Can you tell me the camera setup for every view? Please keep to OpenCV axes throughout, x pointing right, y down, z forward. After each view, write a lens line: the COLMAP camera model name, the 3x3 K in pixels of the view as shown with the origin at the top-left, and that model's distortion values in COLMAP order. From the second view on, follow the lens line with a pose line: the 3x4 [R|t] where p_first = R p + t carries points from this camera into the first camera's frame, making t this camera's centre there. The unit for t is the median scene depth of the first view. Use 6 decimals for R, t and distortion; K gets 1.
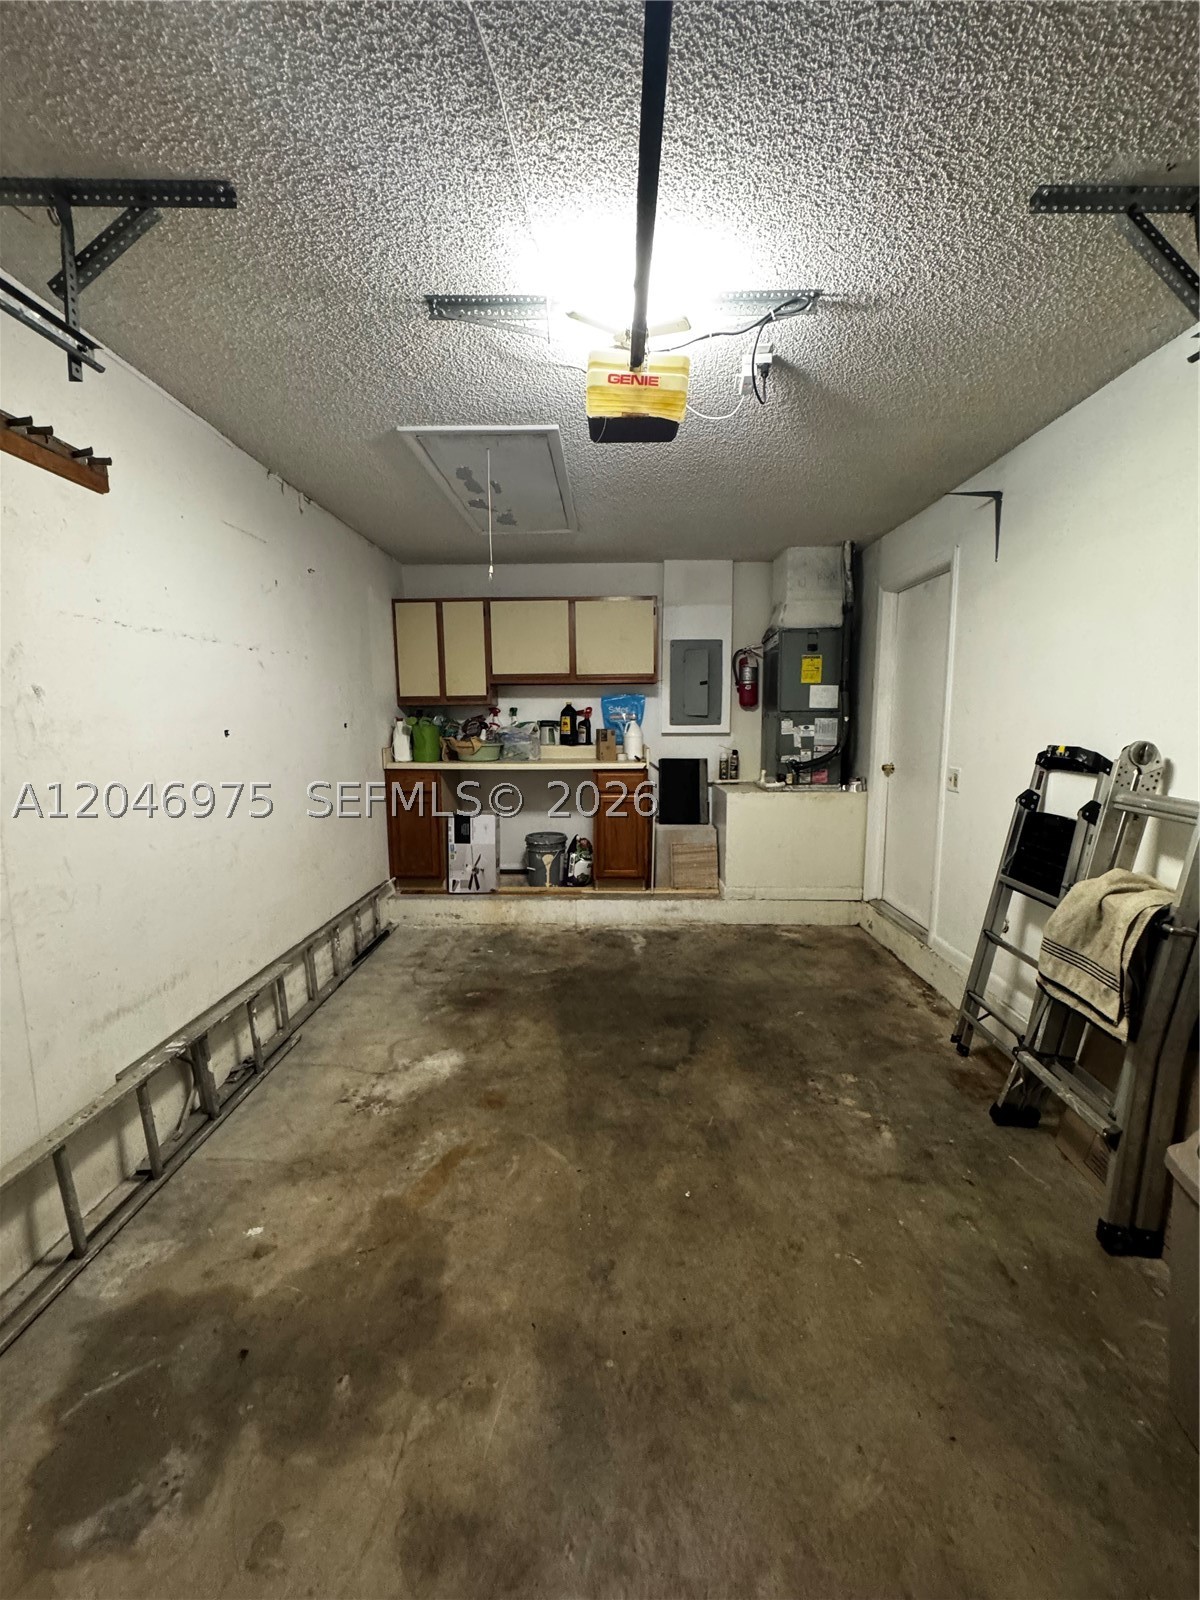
lens RADIAL K [[636.4, 0, 601.5], [0, 636.4, 804.4], [0, 0, 1]] dist [-0.000462, -0.000244]
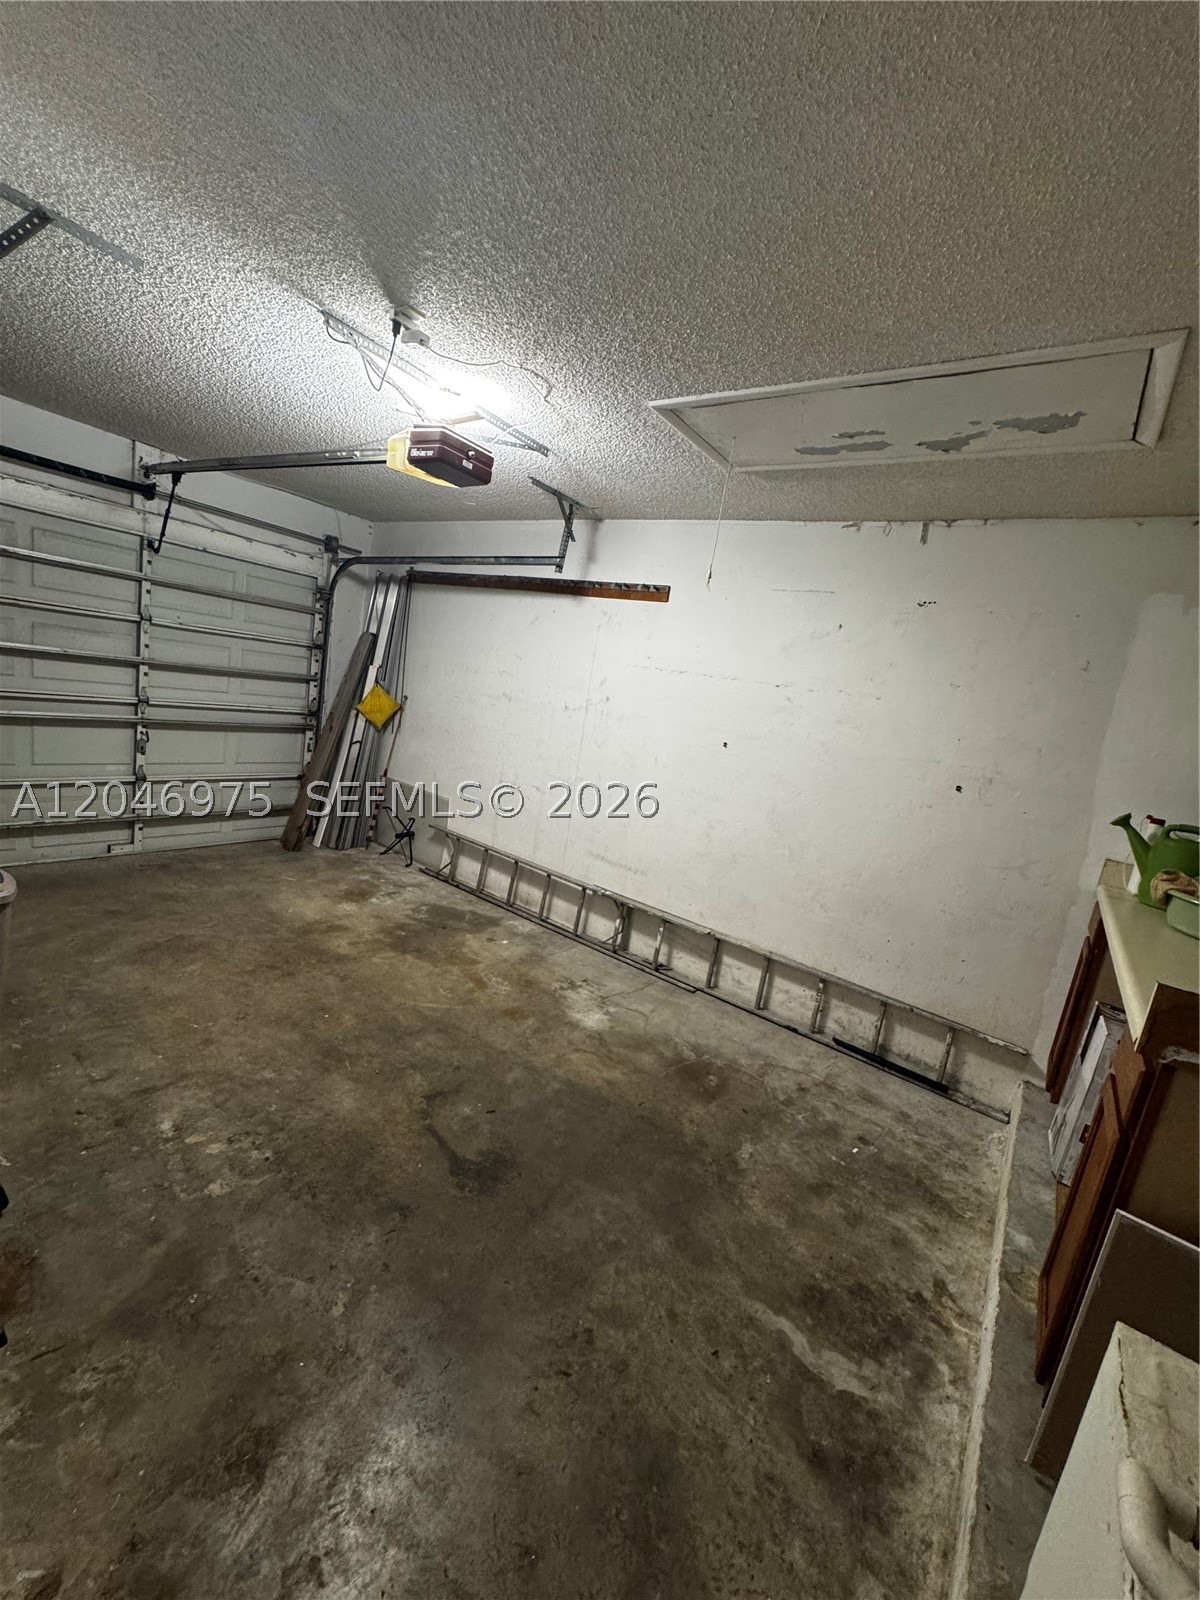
lens RADIAL K [[636.4, 0, 599.9], [0, 636.4, 802.6], [0, 0, 1]] dist [-0.000462, -0.000244]
pose [[-0.567035, 0.061183, -0.821418, 0.703201], [-0.266614, 0.929920, 0.253311, -0.272371], [0.779351, 0.362638, -0.510985, 1.535622]]
